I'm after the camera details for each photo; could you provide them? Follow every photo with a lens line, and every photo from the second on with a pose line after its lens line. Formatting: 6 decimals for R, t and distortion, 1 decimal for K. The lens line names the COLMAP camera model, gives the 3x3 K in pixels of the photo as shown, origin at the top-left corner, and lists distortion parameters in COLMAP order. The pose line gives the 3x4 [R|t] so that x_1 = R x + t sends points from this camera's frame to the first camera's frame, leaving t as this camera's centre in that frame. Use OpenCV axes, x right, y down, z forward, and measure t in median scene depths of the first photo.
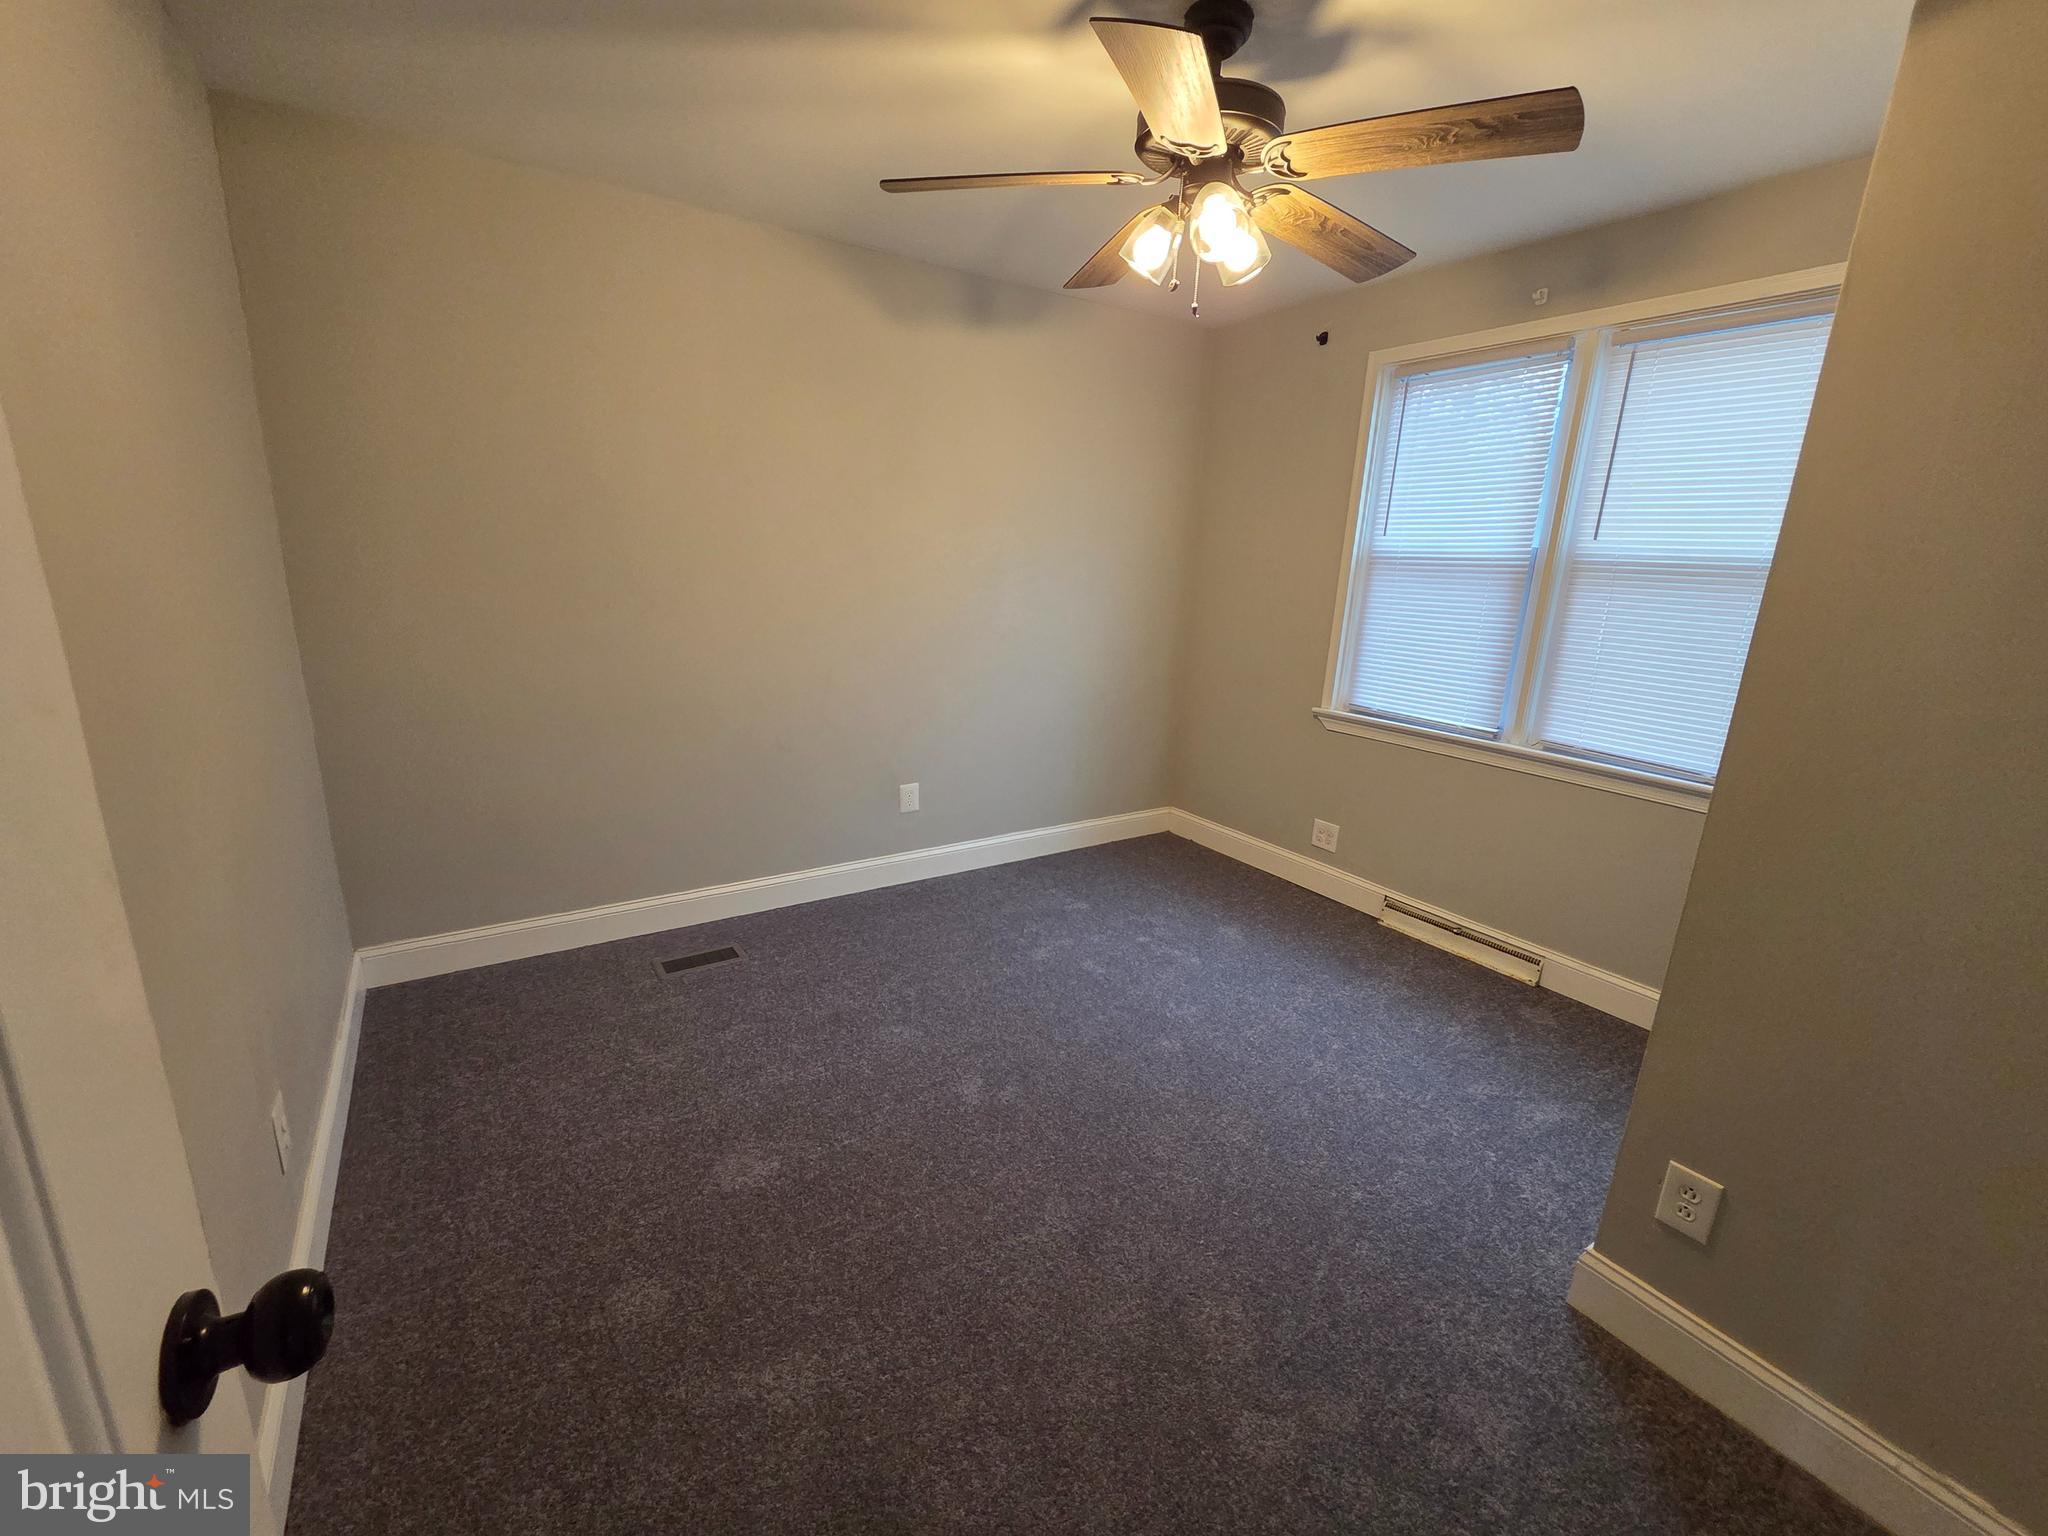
lens RADIAL K [[843.6, 0, 1024.0], [0, 843.6, 768.0], [0, 0, 1]] dist [0.000200, -0.000215]
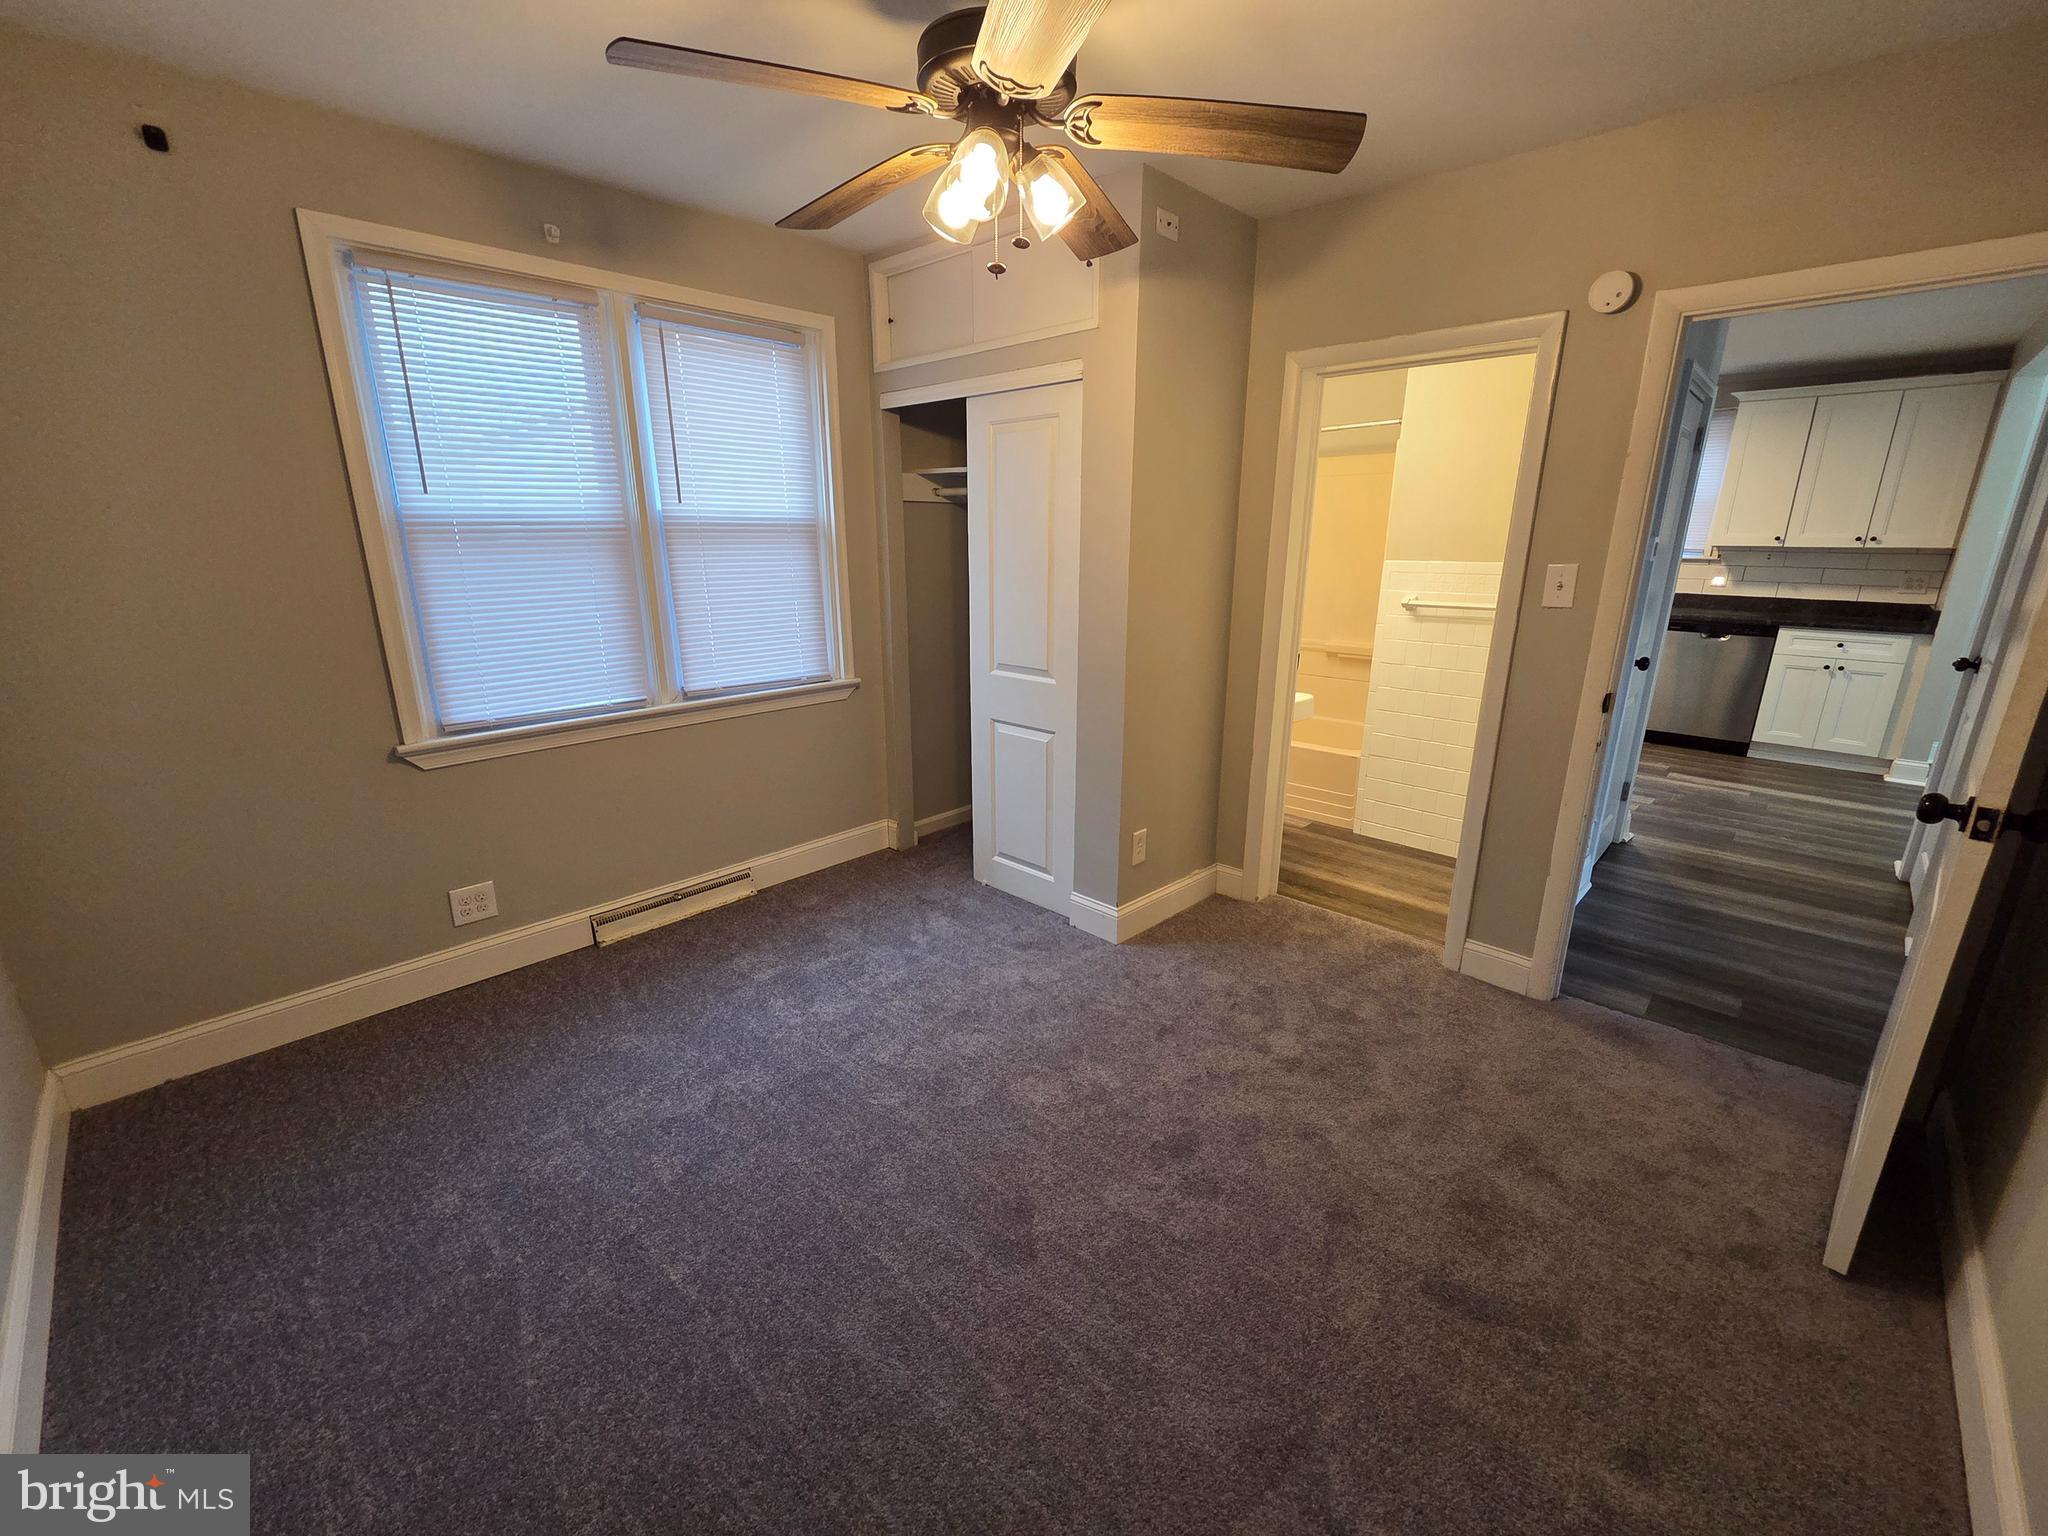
lens RADIAL K [[843.6, 0, 1024.0], [0, 843.6, 768.0], [0, 0, 1]] dist [0.000200, -0.000215]
pose [[-0.208900, -0.303815, 0.929547, -0.499850], [0.234362, 0.907267, 0.349201, -0.218140], [-0.949440, 0.290798, -0.118325, 0.747146]]
